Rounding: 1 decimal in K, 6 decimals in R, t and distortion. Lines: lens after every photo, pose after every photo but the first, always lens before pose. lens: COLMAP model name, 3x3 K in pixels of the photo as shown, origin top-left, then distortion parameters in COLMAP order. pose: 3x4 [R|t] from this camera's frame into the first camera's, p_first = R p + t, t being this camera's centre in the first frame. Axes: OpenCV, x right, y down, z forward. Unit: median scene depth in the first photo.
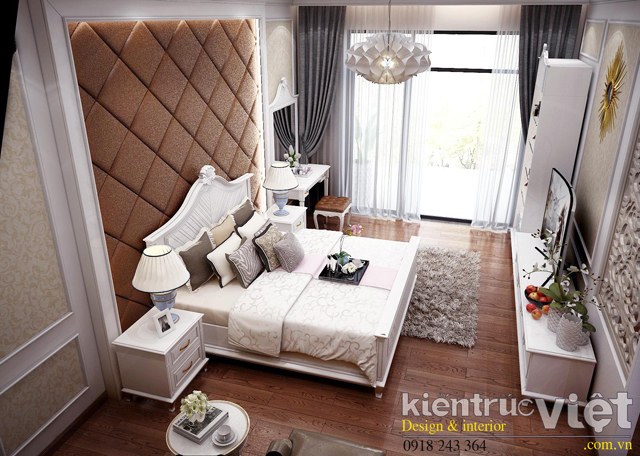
lens RADIAL K [[510.6, 0, 318.1], [0, 510.6, 226.8], [0, 0, 1]] dist [0.000992, 0.007339]
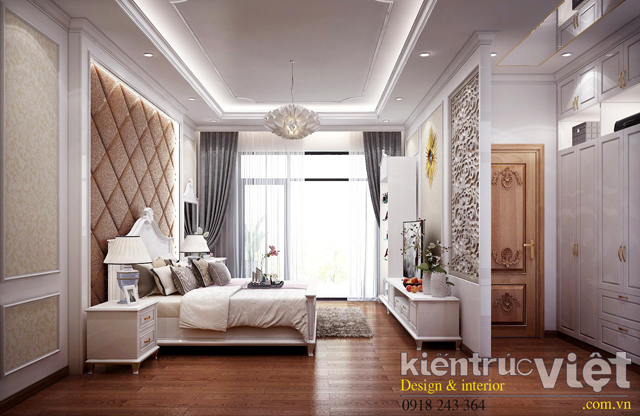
lens RADIAL K [[487.0, 0, 321.8], [0, 487.0, 209.3], [0, 0, 1]] dist [-0.001964, 0.000906]
pose [[0.955988, 0.002830, 0.293393, -0.136954], [0.110092, 0.923432, -0.367631, 0.301170], [-0.271969, 0.383751, 0.882479, -0.118972]]
